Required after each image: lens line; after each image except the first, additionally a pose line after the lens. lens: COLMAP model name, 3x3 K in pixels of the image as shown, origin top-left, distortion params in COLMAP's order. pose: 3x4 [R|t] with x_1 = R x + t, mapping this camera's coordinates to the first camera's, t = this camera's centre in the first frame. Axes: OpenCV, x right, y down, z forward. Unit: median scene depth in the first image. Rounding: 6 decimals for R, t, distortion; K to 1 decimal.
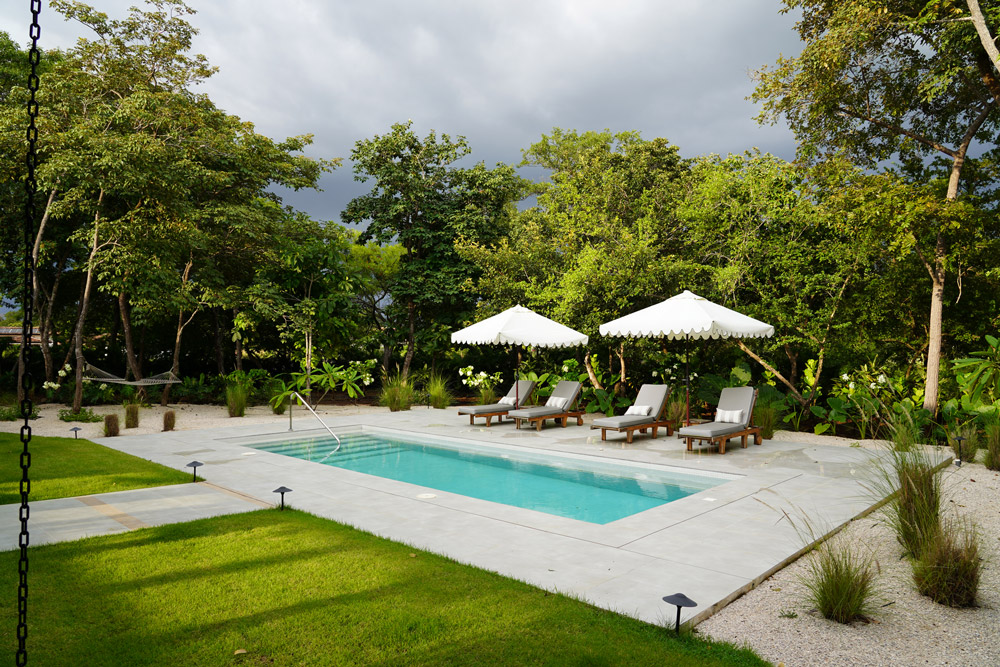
lens RADIAL K [[669.7, 0, 500.8], [0, 669.7, 348.9], [0, 0, 1]] dist [-0.028113, 0.001531]
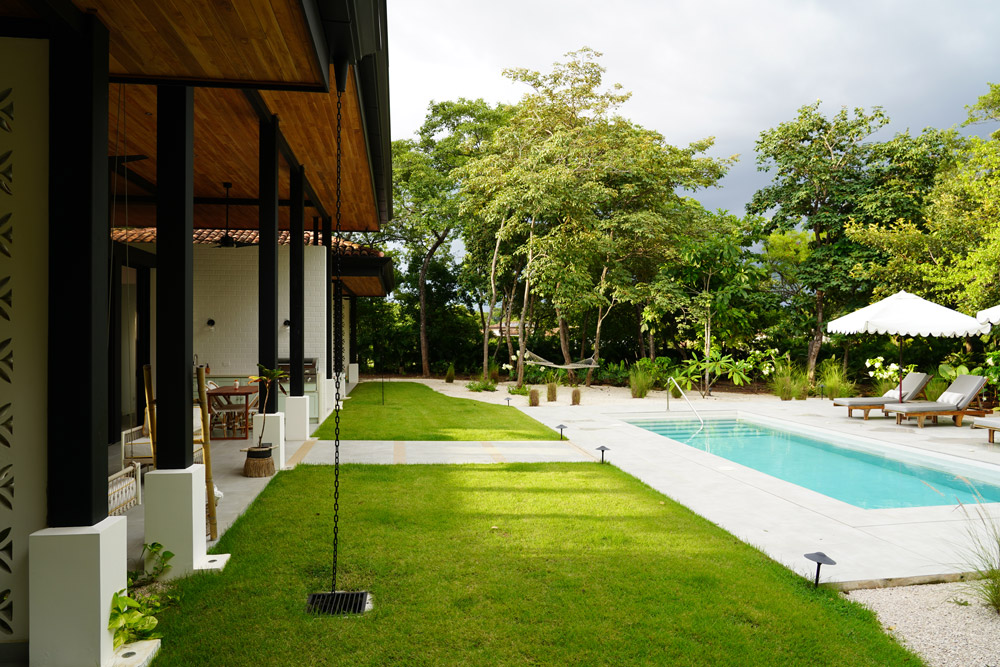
lens RADIAL K [[669.7, 0, 500.8], [0, 669.7, 348.9], [0, 0, 1]] dist [-0.028113, 0.001531]
pose [[0.790612, 0.009200, -0.612248, 0.116275], [-0.000057, 0.999888, 0.014952, 0.000577], [0.612317, -0.011786, 0.790524, -0.050053]]
